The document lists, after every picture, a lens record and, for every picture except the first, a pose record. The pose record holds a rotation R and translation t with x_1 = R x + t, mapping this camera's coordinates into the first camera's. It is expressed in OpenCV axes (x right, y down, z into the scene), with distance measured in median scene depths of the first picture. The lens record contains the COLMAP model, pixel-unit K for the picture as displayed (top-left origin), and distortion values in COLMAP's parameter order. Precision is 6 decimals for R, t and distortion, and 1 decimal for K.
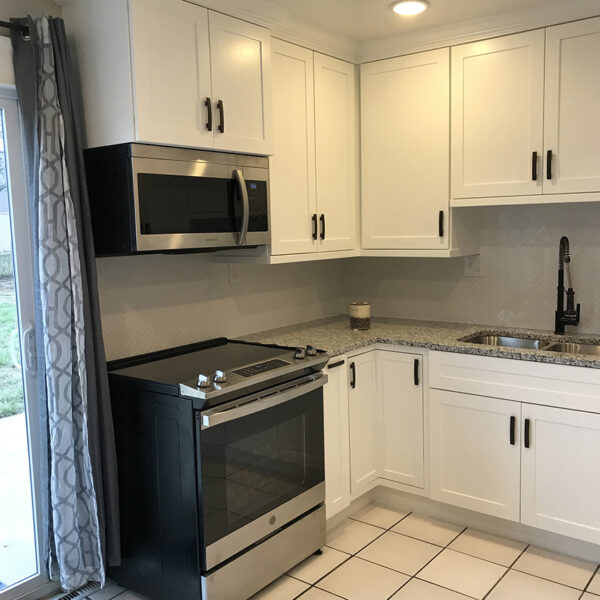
lens RADIAL K [[665.4, 0, 315.4], [0, 665.4, 298.7], [0, 0, 1]] dist [0.019720, 0.015554]
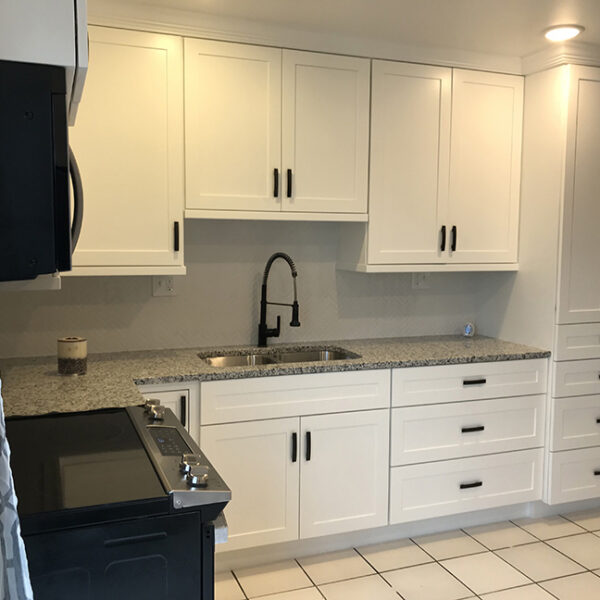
lens RADIAL K [[668.3, 0, 300.8], [0, 668.3, 277.2], [0, 0, 1]] dist [0.005824, -0.042352]
pose [[0.484565, -0.022984, 0.874453, -0.529630], [0.076625, 0.996927, -0.016257, -0.034758], [-0.871393, 0.074883, 0.484837, 0.467124]]
